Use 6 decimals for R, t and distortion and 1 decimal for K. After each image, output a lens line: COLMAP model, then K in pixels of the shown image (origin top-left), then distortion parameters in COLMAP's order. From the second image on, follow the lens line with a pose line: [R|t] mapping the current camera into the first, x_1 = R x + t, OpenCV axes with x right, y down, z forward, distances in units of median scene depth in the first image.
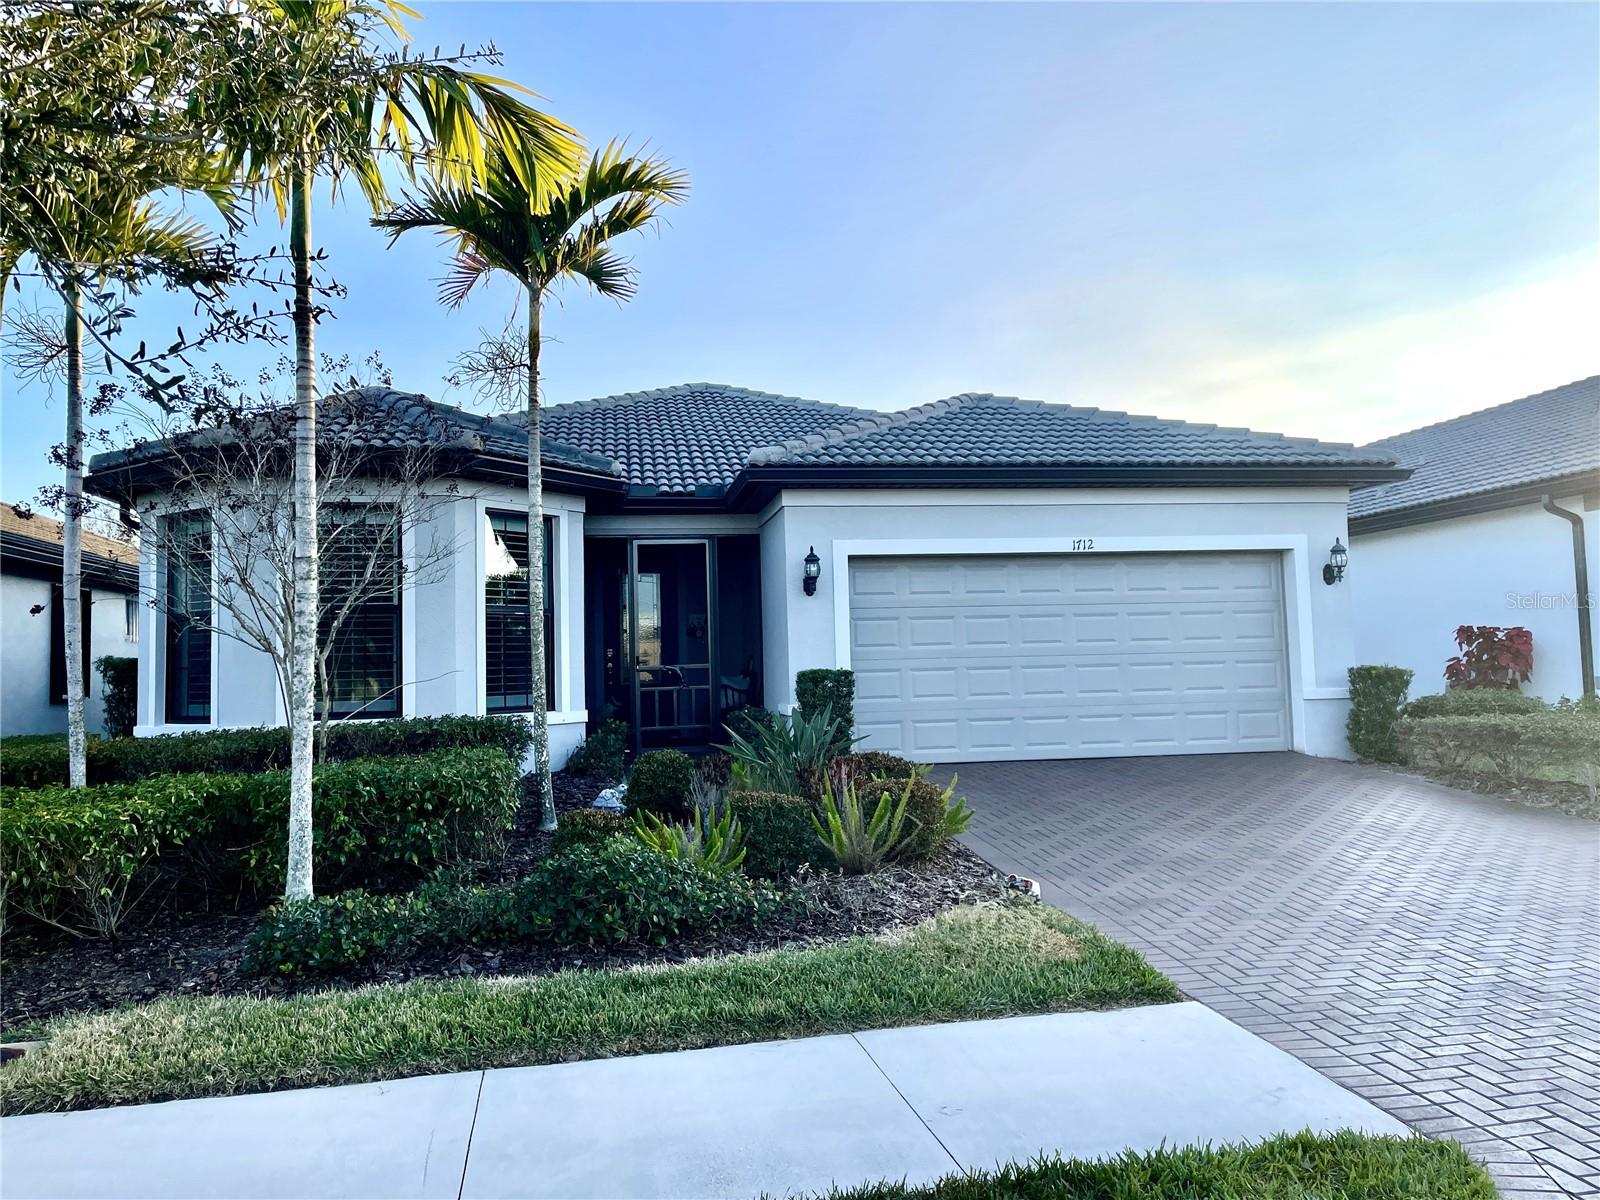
lens RADIAL K [[1239.9, 0, 734.0], [0, 1239.9, 590.6], [0, 0, 1]] dist [0.079382, -0.120123]
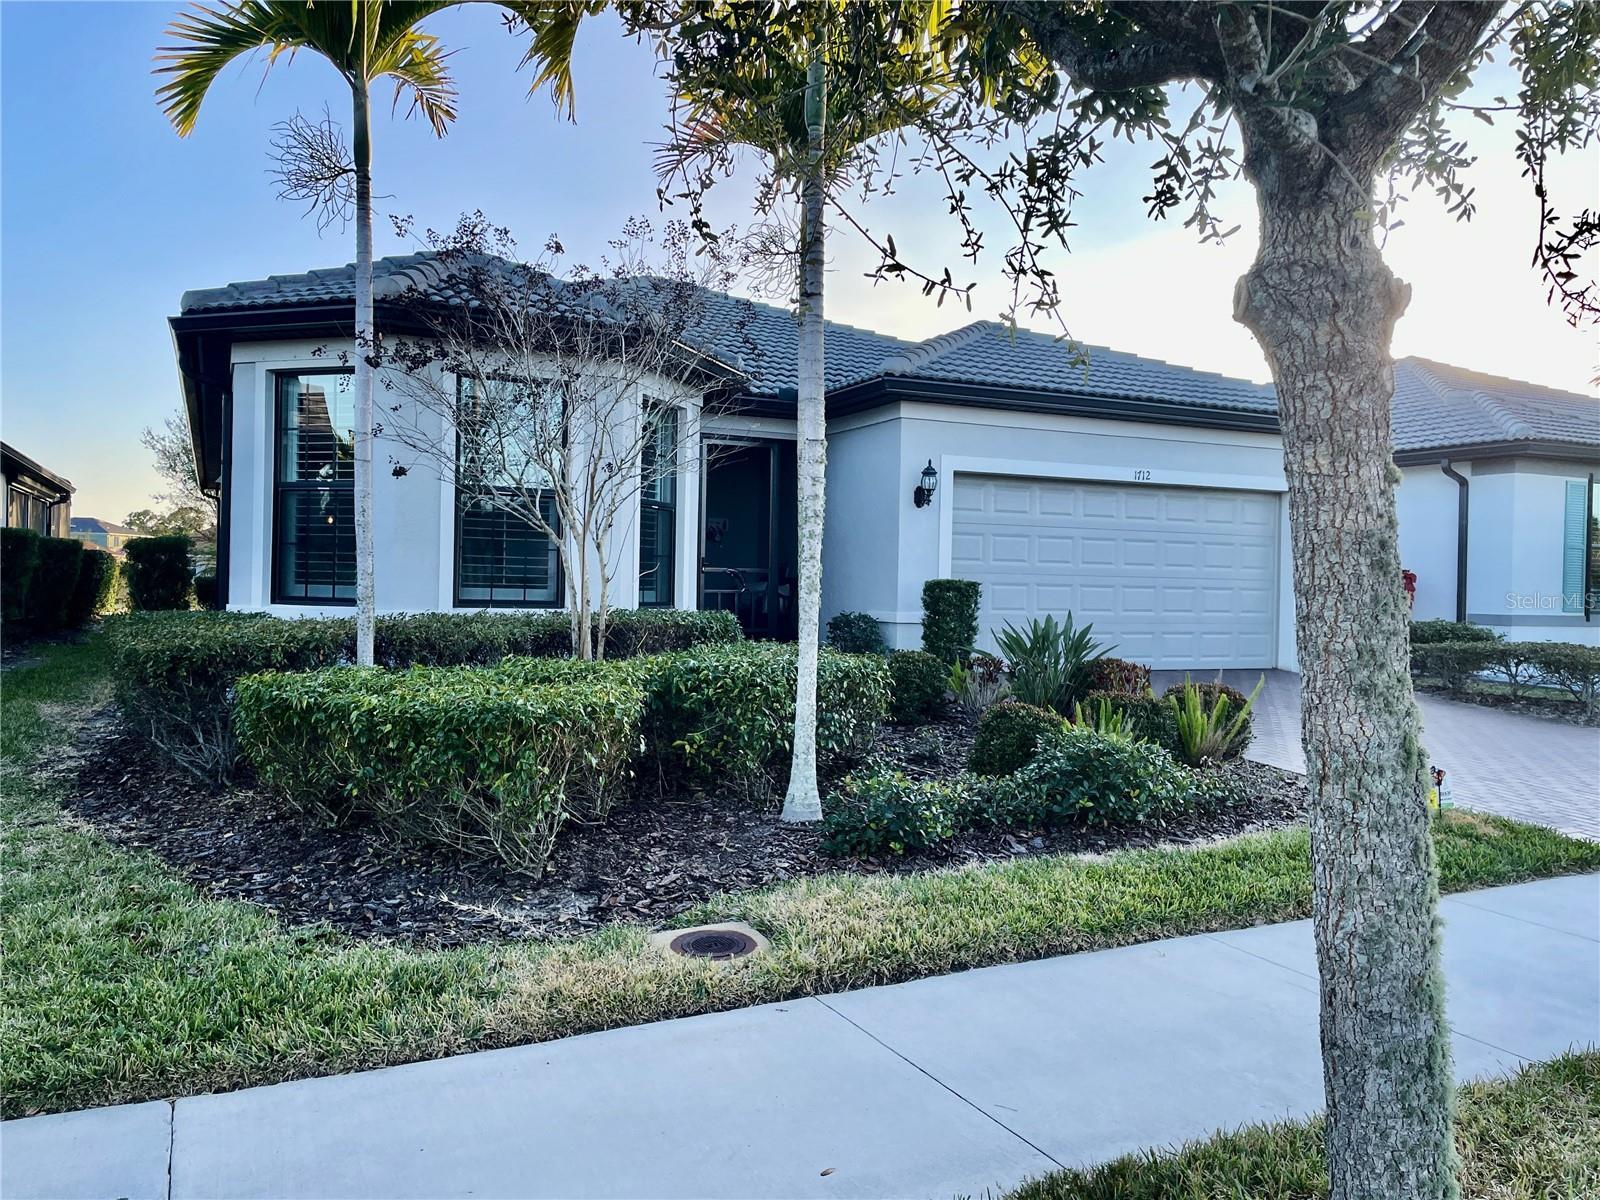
lens RADIAL K [[1262.7, 0, 800.0], [0, 1262.7, 600.0], [0, 0, 1]] dist [0.061525, -0.105590]
pose [[0.957290, 0.043127, 0.285895, -0.545377], [-0.066894, 0.995020, 0.073891, 0.016073], [-0.281284, -0.089860, 0.955408, 0.027470]]
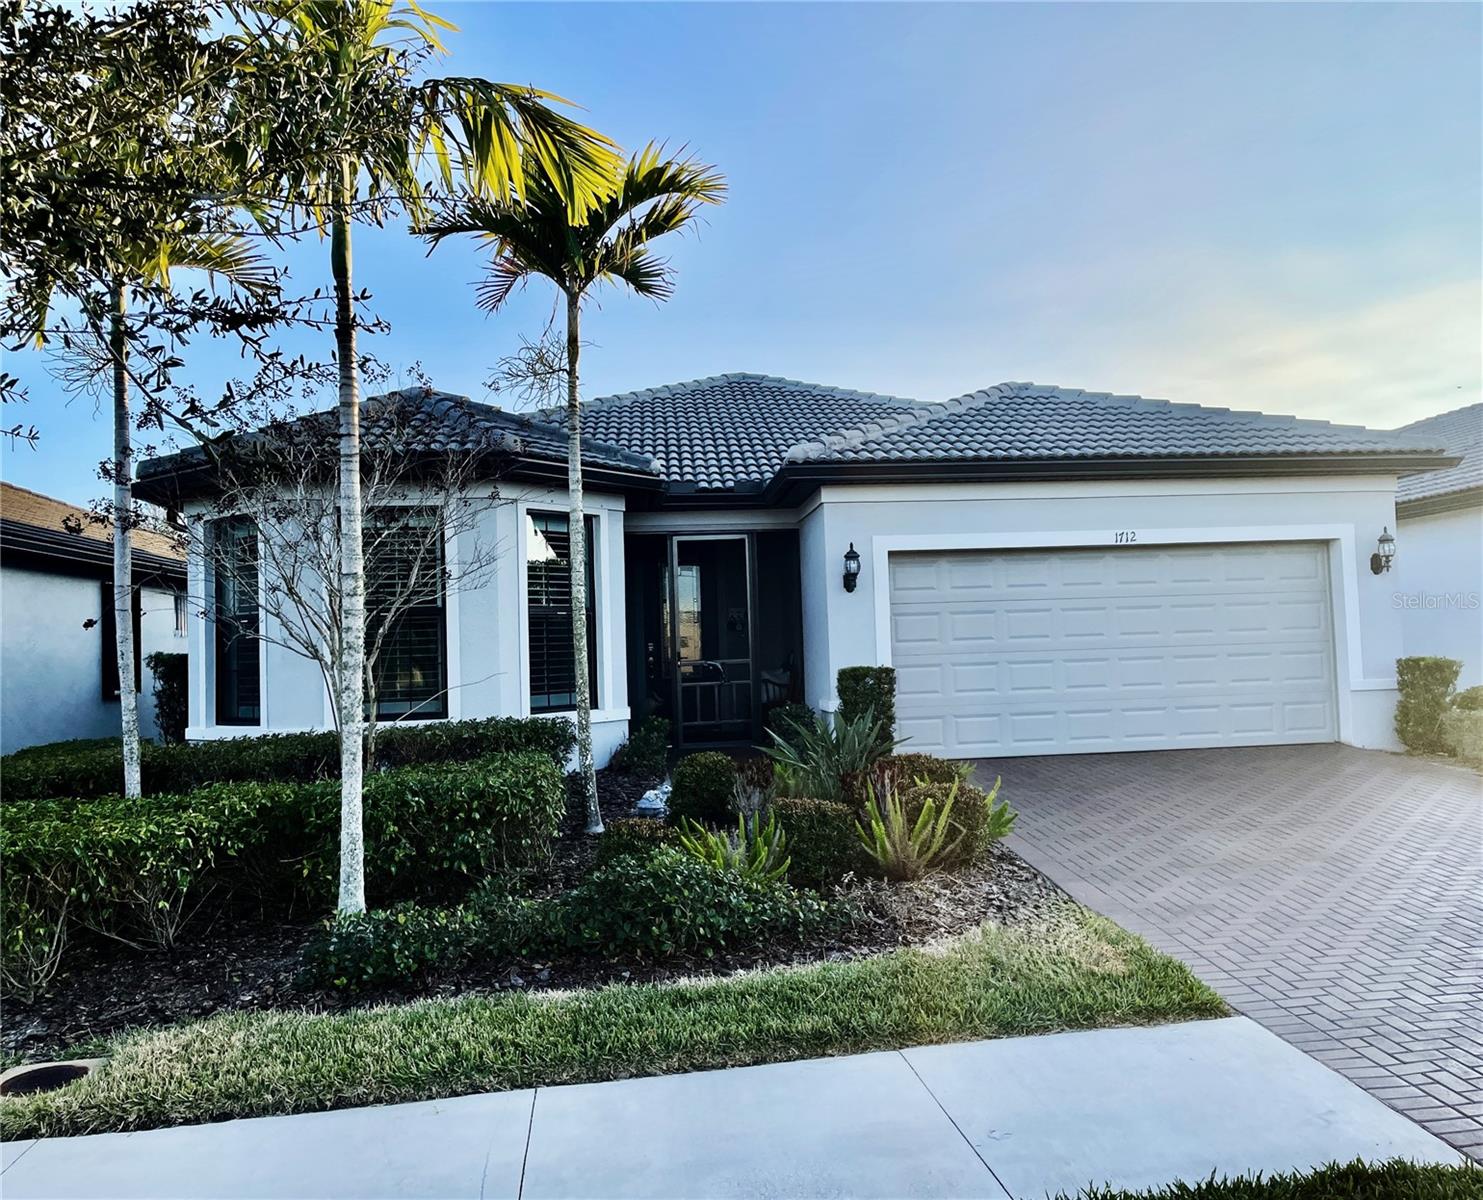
lens RADIAL K [[1236.7, 0, 741.5], [0, 1236.7, 600.0], [0, 0, 1]] dist [0.083296, -0.121421]
pose [[0.999635, -0.010082, -0.025058, -0.002409], [0.010641, 0.999695, 0.022274, -0.020927], [0.024825, -0.022533, 0.999438, 0.000367]]
